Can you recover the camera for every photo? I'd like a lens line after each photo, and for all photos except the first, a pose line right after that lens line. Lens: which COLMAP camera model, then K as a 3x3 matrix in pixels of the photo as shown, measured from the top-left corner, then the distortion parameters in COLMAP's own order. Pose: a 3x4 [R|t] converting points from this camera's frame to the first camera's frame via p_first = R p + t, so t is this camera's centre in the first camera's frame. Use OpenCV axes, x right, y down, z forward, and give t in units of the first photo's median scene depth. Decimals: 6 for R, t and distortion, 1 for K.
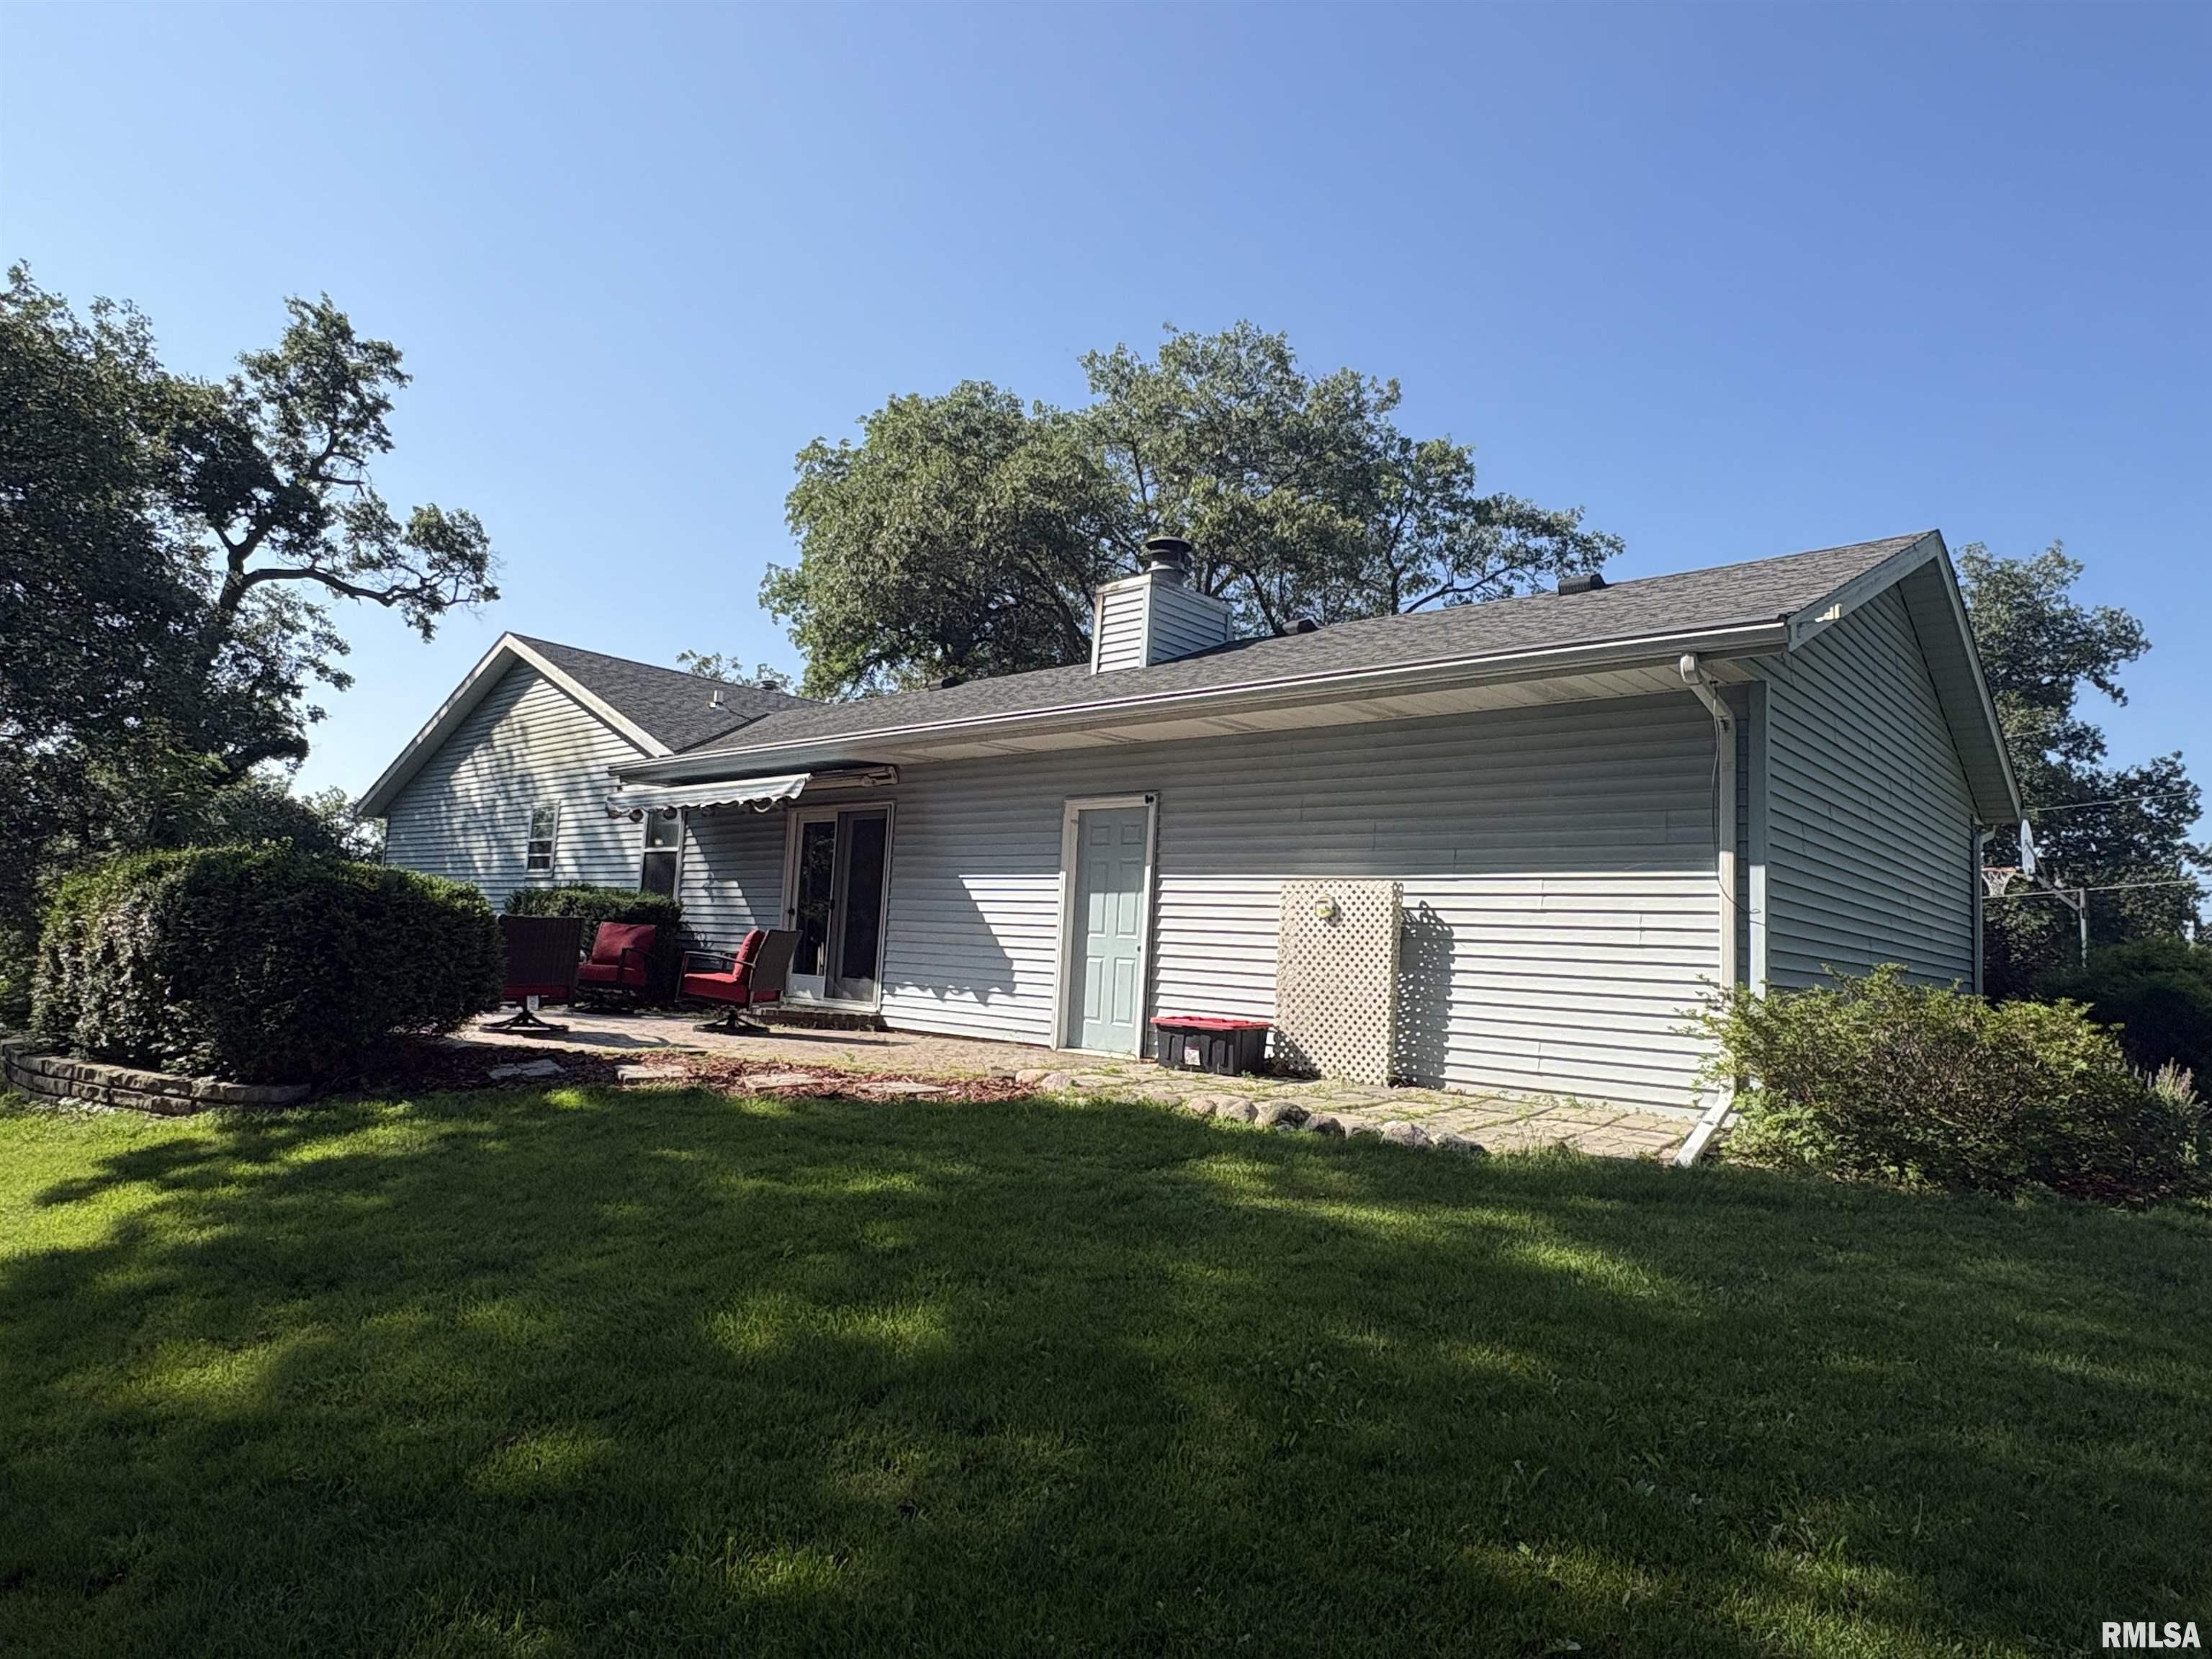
lens RADIAL K [[1291.8, 0, 1078.3], [0, 1291.8, 831.6], [0, 0, 1]] dist [0.001383, 0.000208]
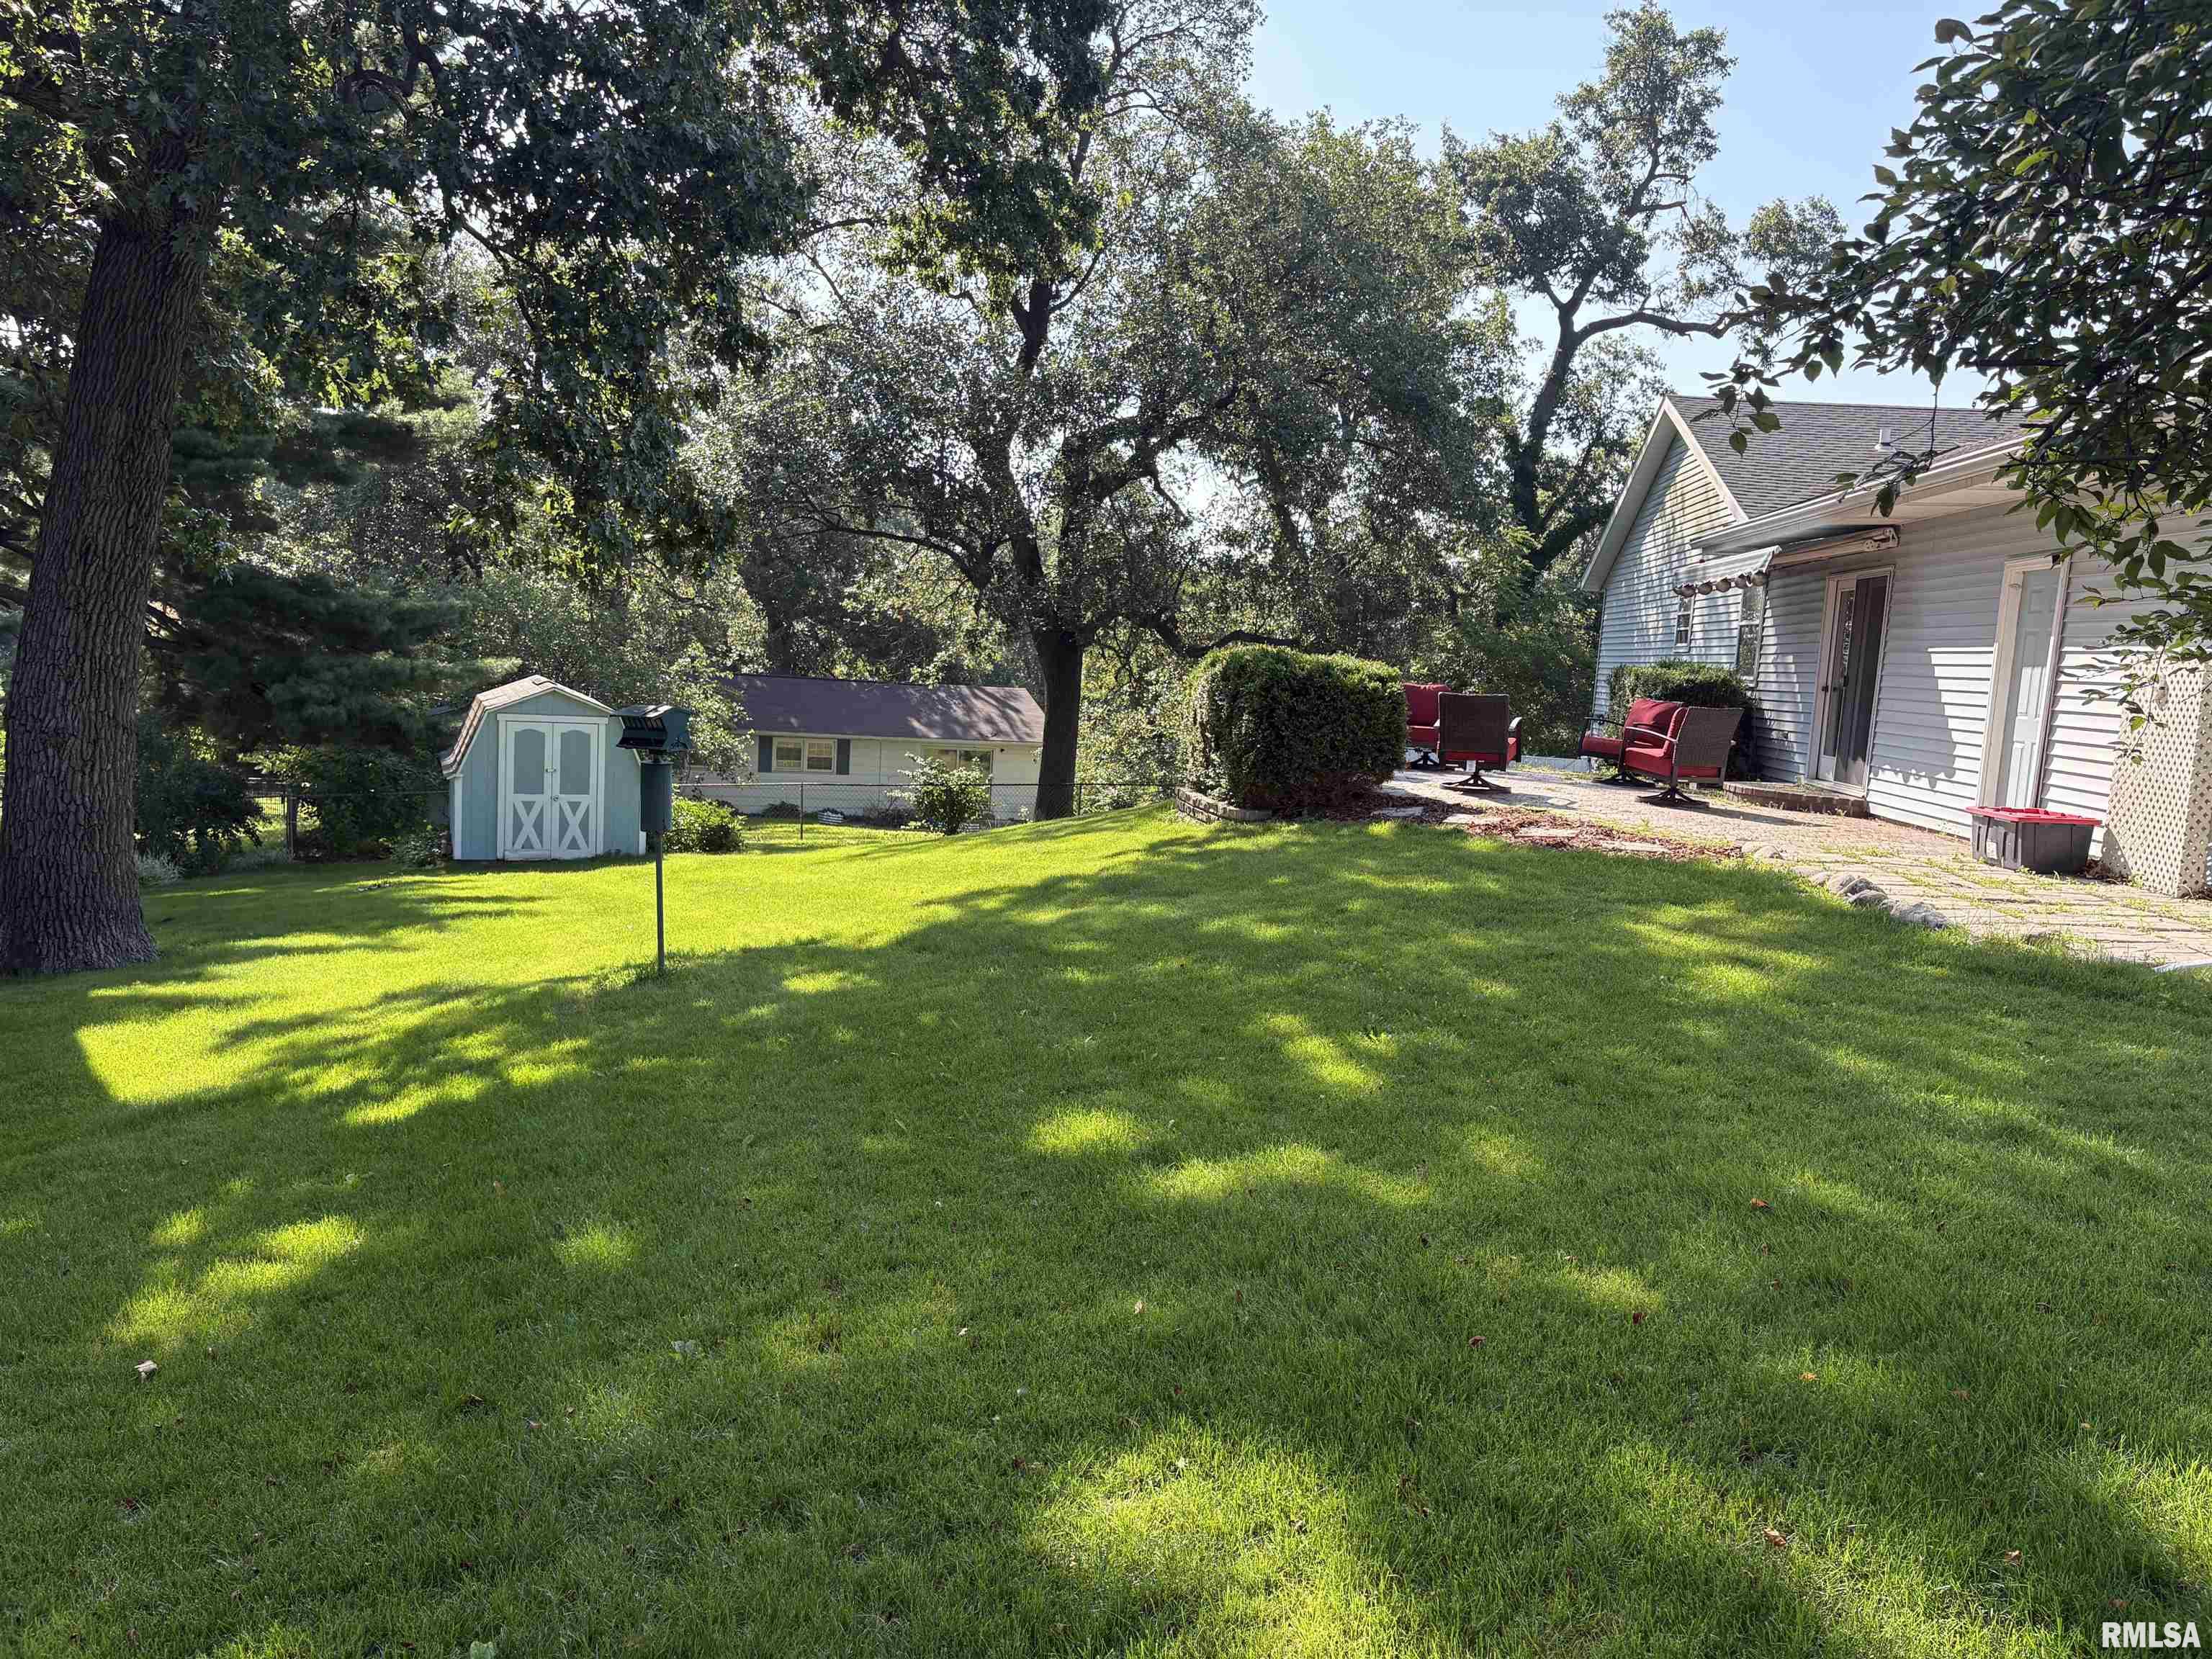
lens RADIAL K [[1638.5, 0, 1103.5], [0, 1638.5, 809.7], [0, 0, 1]] dist [0.033102, -0.012660]
pose [[0.604472, 0.059318, -0.794415, 0.173834], [0.051415, 0.992240, 0.113211, -0.005336], [0.794965, -0.109278, 0.596731, -0.055968]]
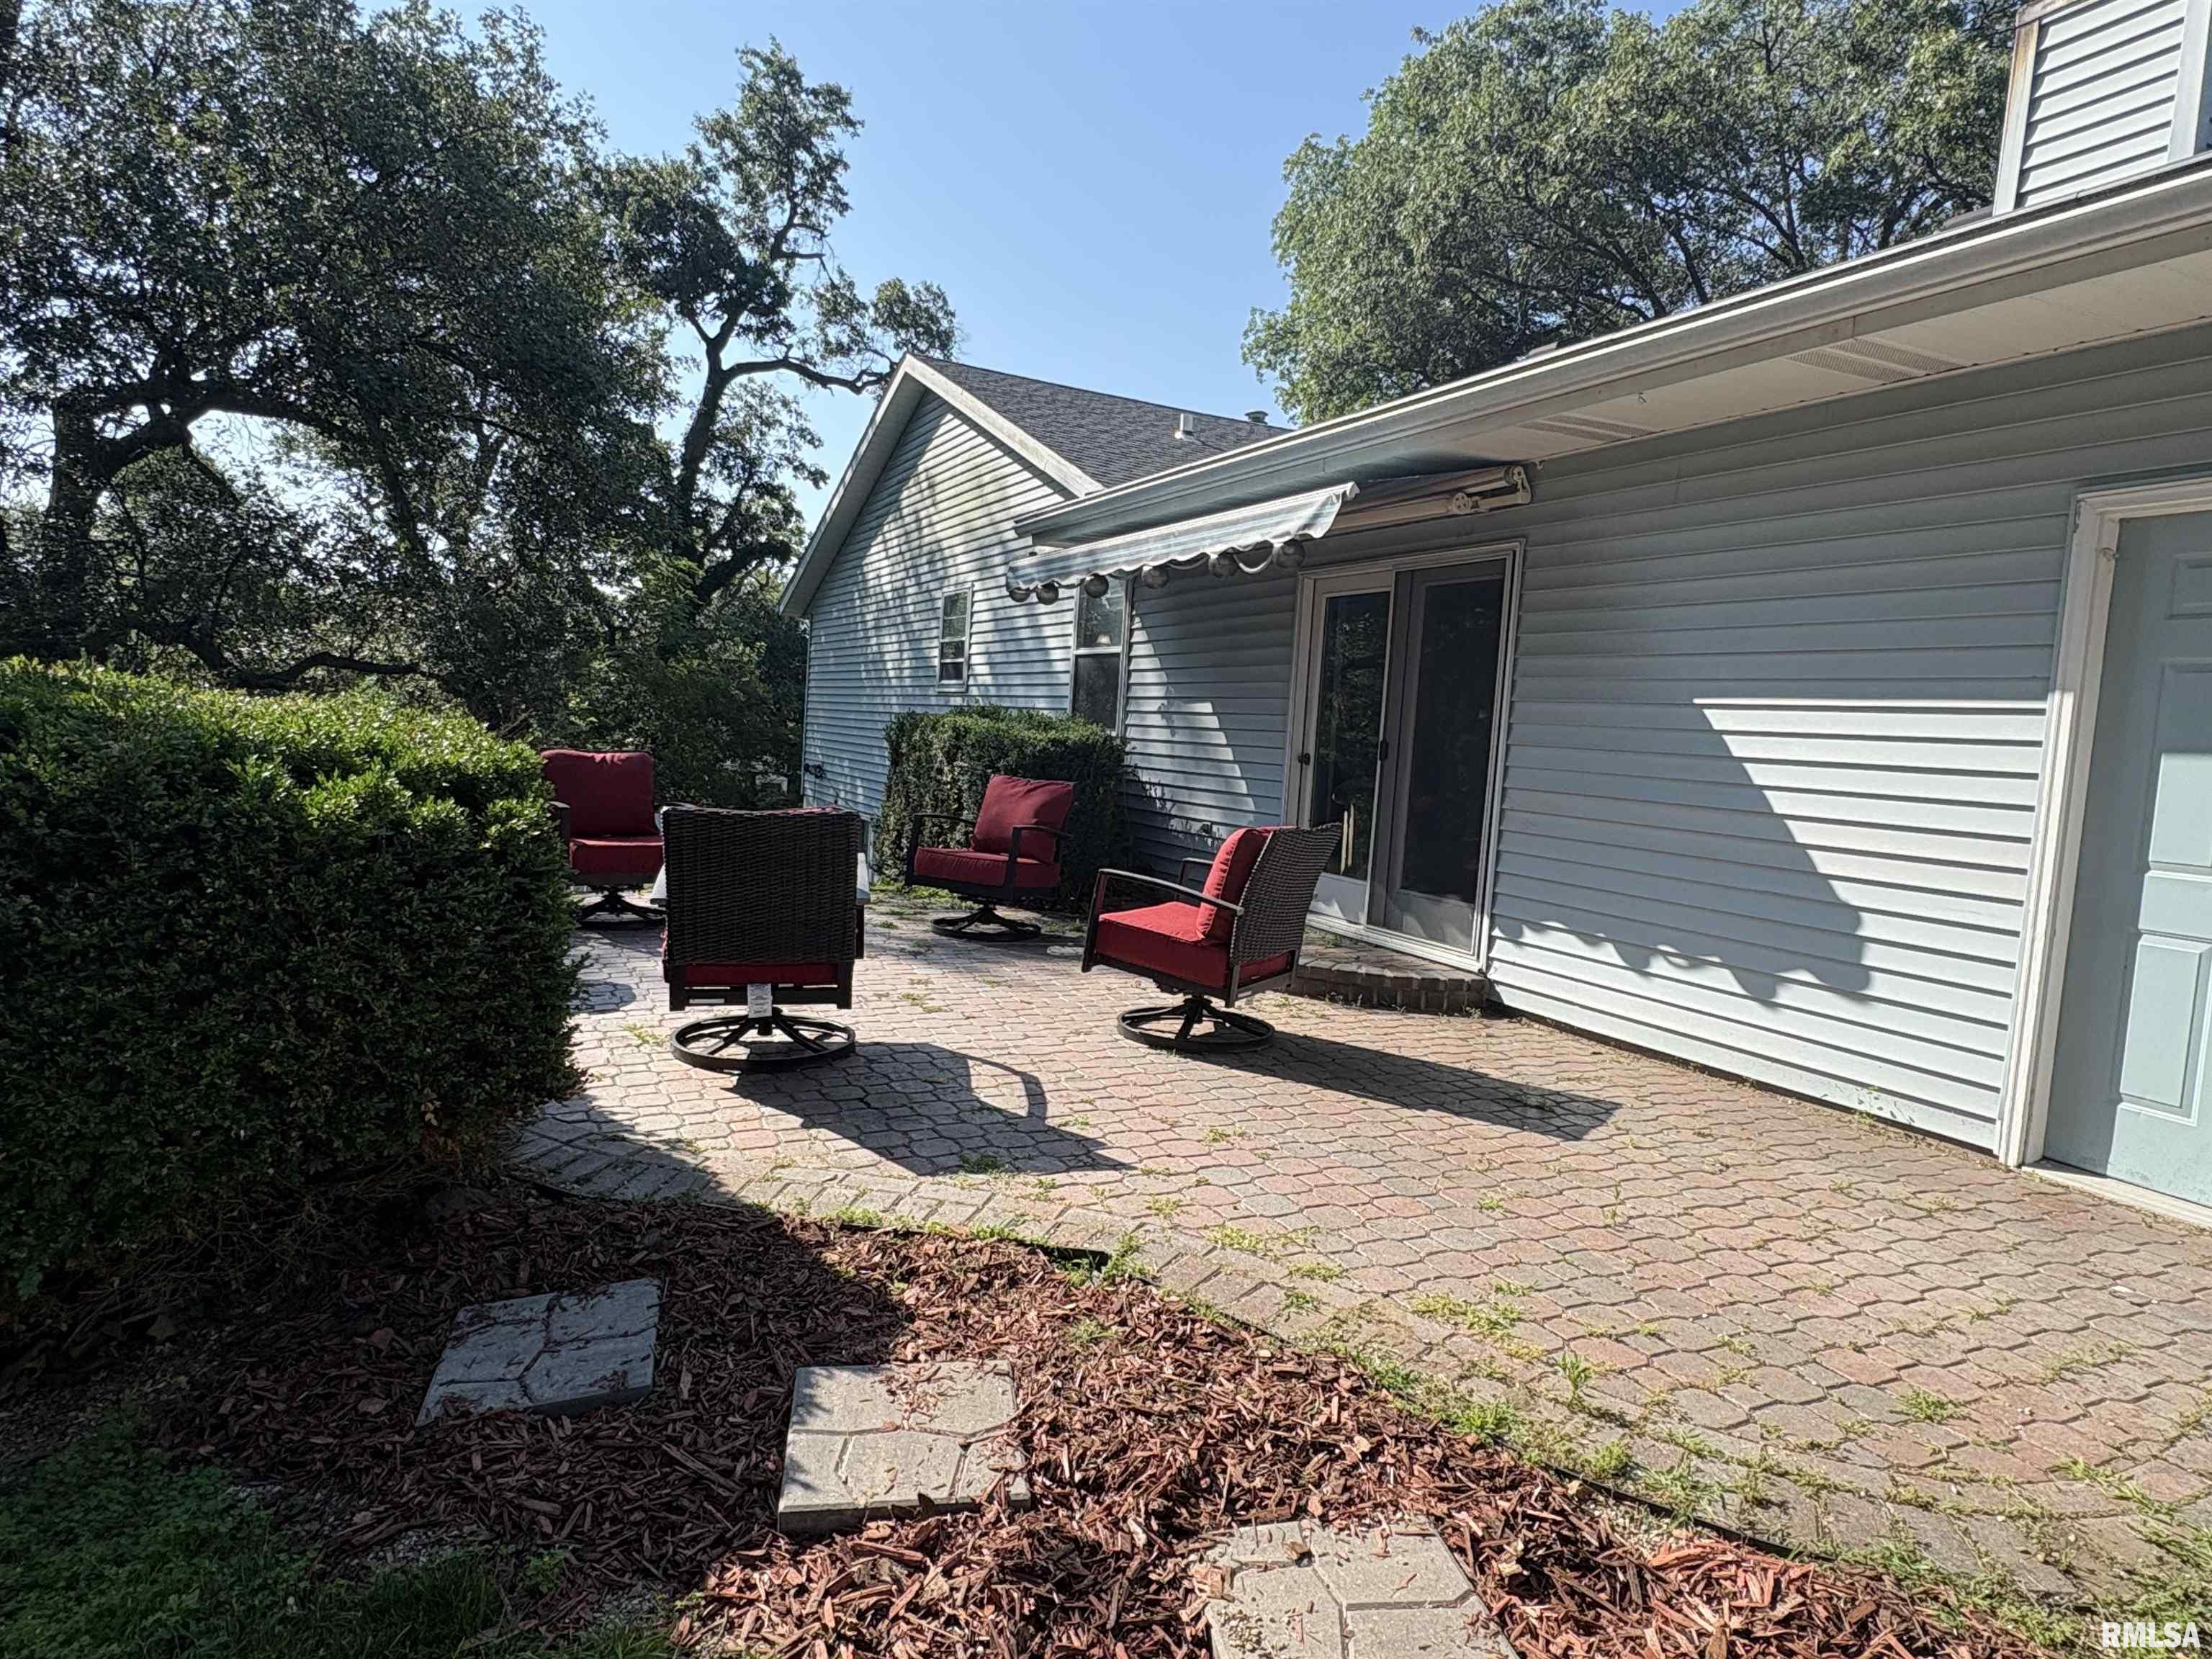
lens RADIAL K [[1291.8, 0, 1107.8], [0, 1291.8, 846.1], [0, 0, 1]] dist [0.001383, 0.000208]
pose [[0.941006, 0.034402, -0.336638, -0.047192], [0.022026, 0.986482, 0.162381, 0.002725], [0.337673, -0.160216, 0.927528, 0.187343]]
